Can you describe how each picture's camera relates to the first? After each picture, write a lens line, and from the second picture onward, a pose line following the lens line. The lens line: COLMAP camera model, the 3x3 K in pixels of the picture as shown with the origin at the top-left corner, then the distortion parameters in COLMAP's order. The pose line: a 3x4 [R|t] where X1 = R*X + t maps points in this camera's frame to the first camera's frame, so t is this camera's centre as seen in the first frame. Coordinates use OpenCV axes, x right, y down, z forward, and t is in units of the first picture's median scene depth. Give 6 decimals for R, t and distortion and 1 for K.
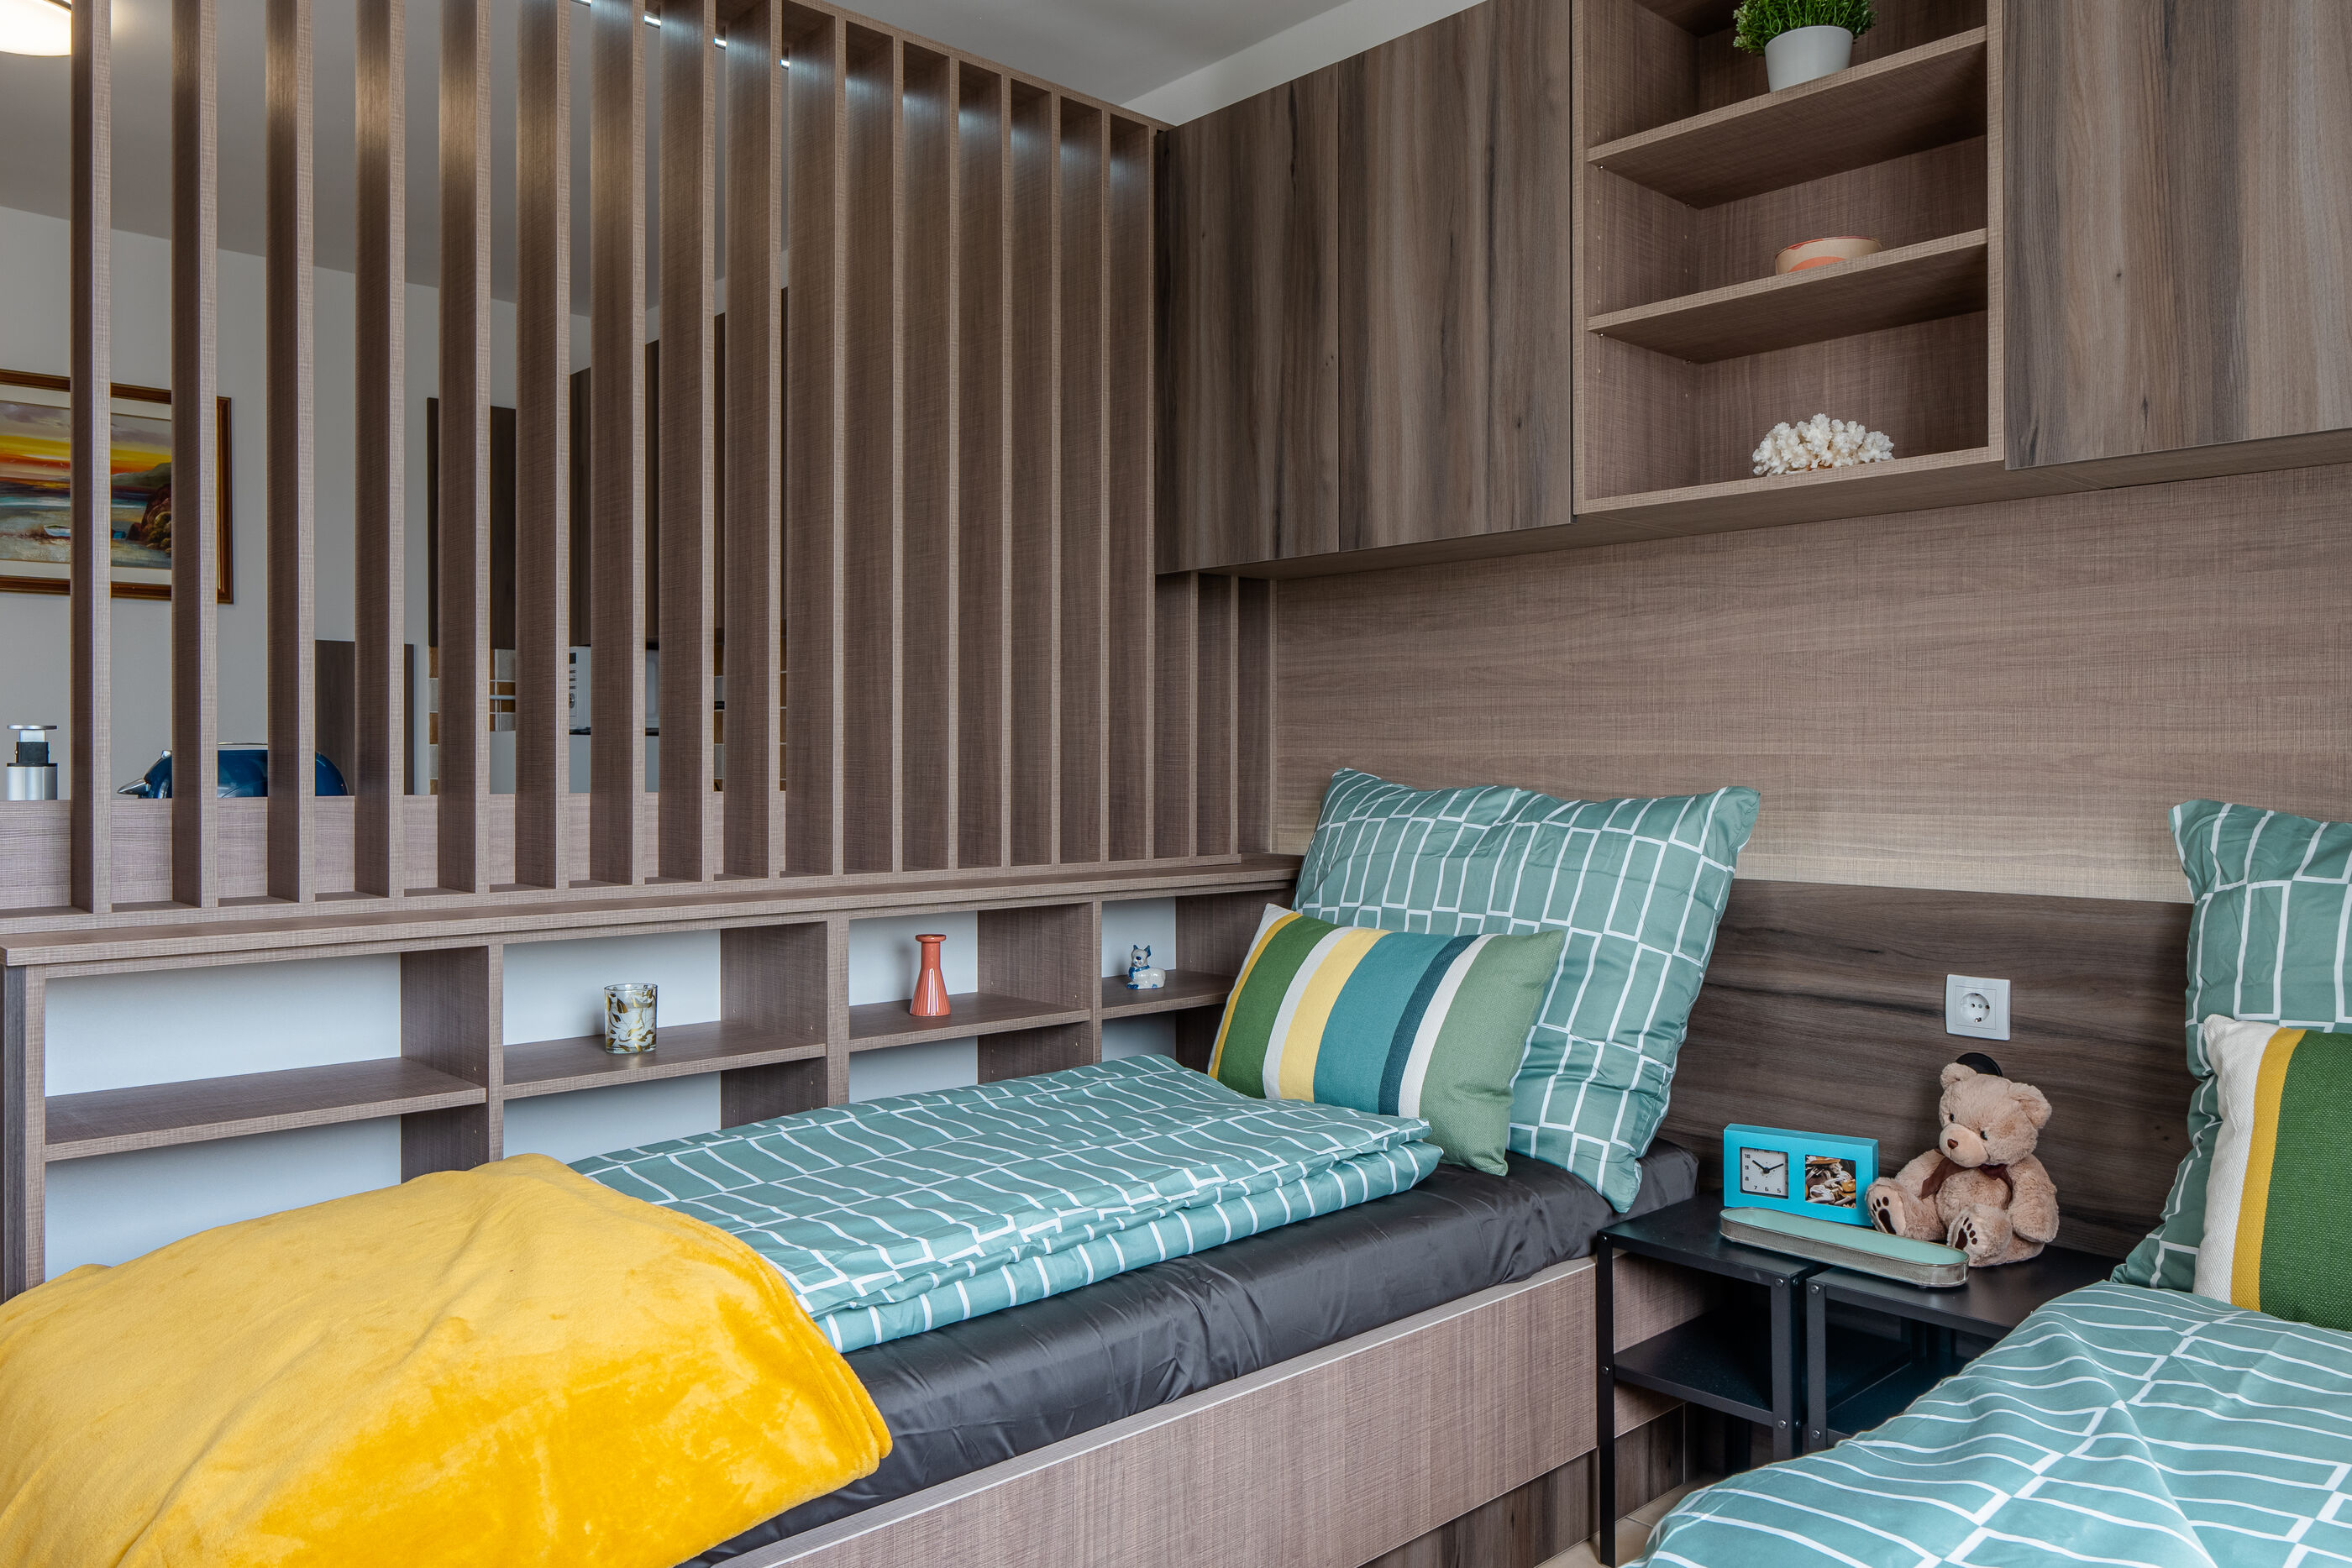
lens RADIAL K [[1690.4, 0, 1172.6], [0, 1690.4, 772.6], [0, 0, 1]] dist [0.000211, -0.002598]
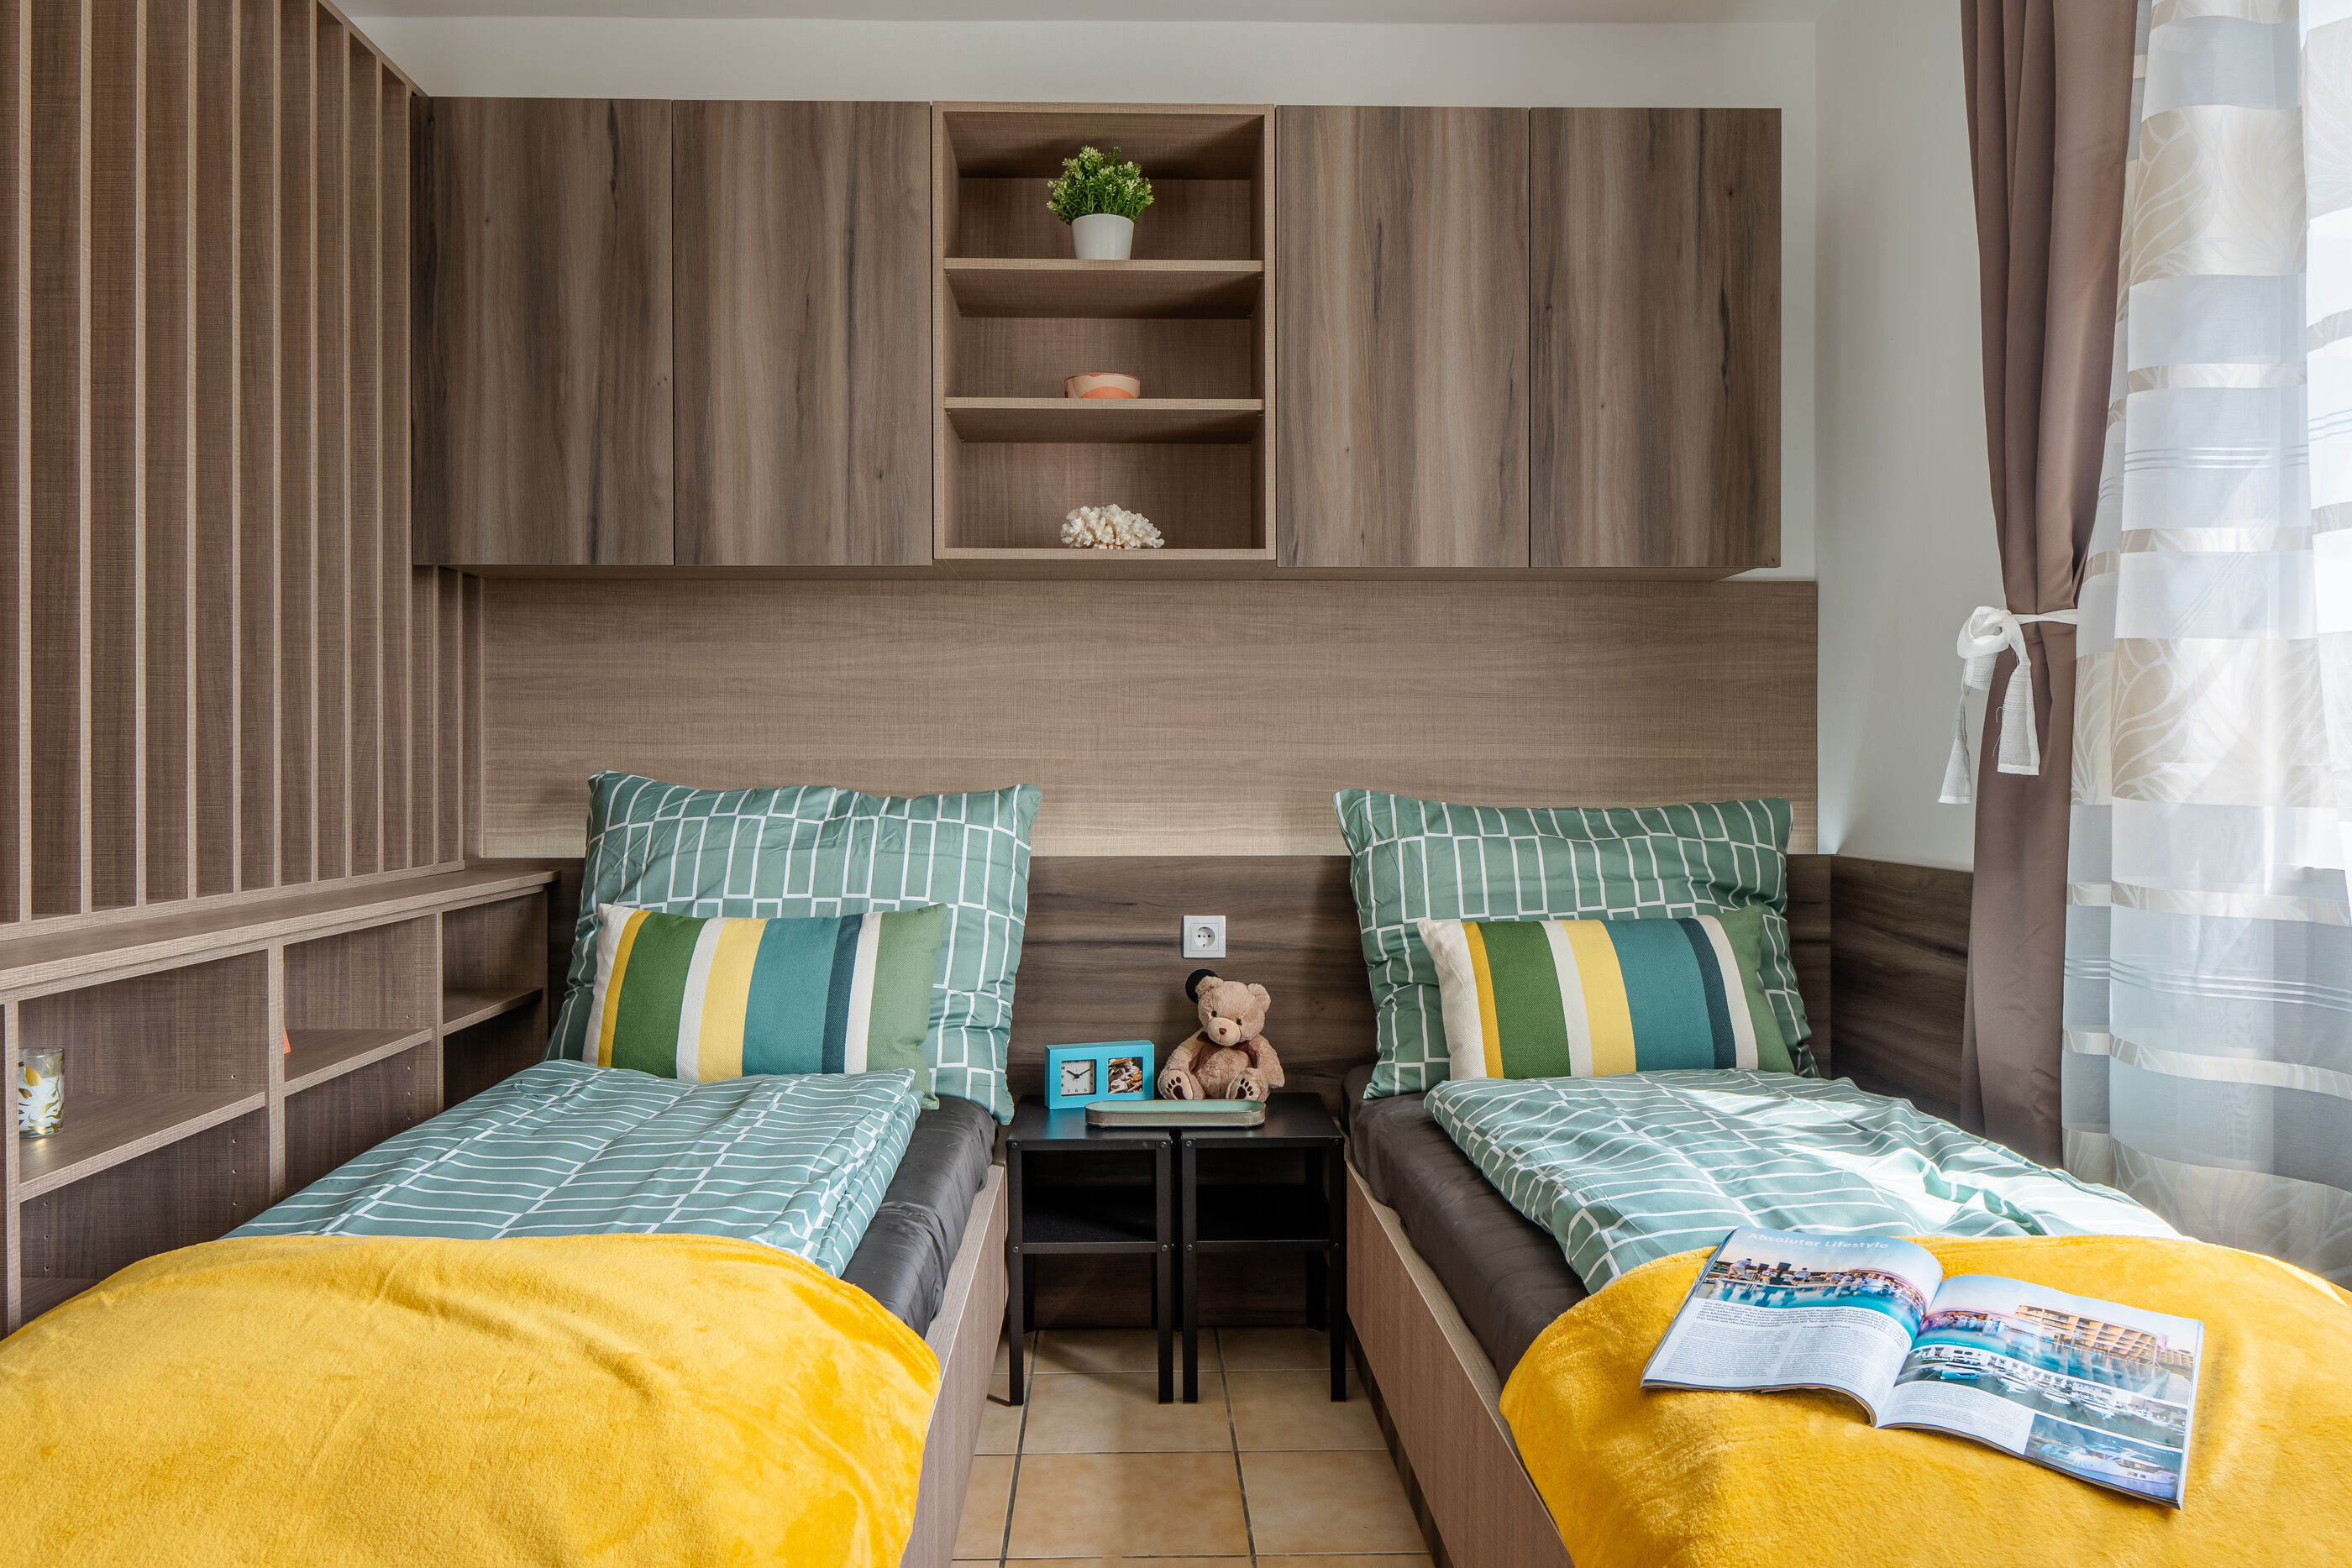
lens RADIAL K [[1651.9, 0, 1184.6], [0, 1651.9, 781.1], [0, 0, 1]] dist [-0.002349, -0.001452]
pose [[0.650831, -0.006929, 0.759191, -0.511863], [0.005407, 0.999975, 0.004491, 0.001357], [-0.759203, 0.001182, 0.650853, 0.094533]]
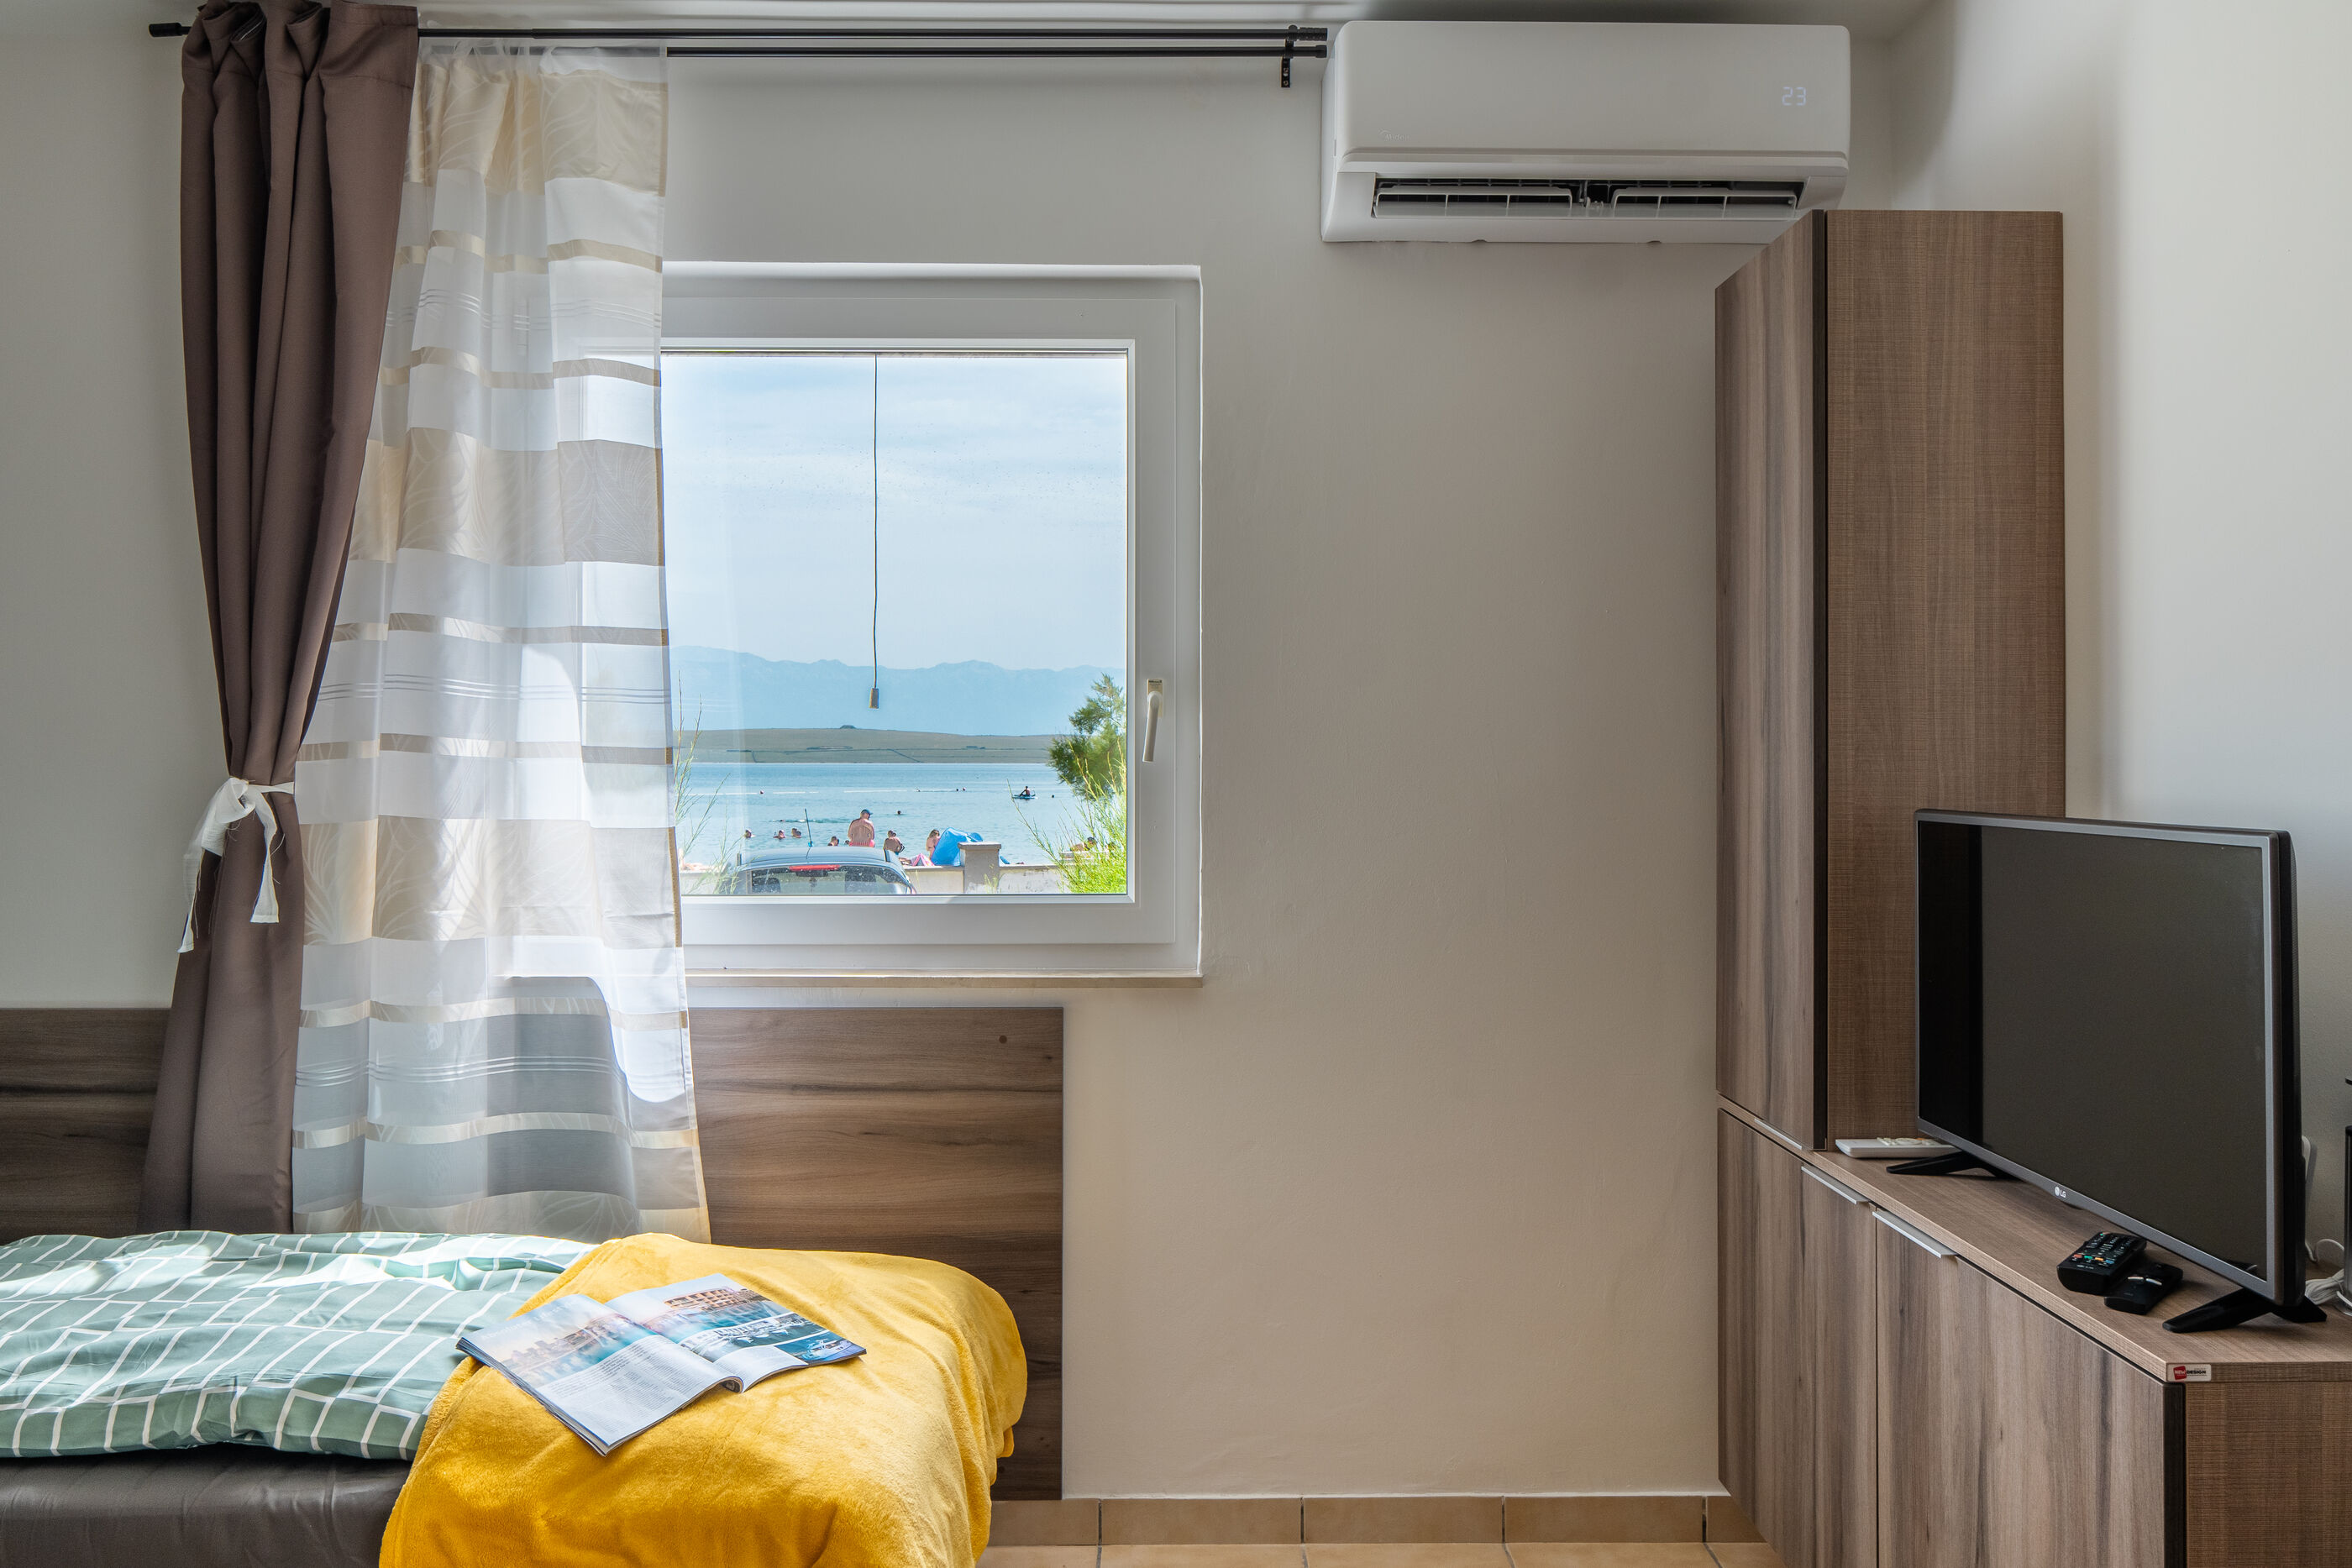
lens RADIAL K [[1628.7, 0, 1199.1], [0, 1628.7, 744.3], [0, 0, 1]] dist [-0.004391, -0.003513]
pose [[-0.753264, 0.006644, 0.657685, -0.661284], [0.001481, 0.999964, -0.008406, -0.096375], [-0.657717, -0.005358, -0.753246, 0.699708]]
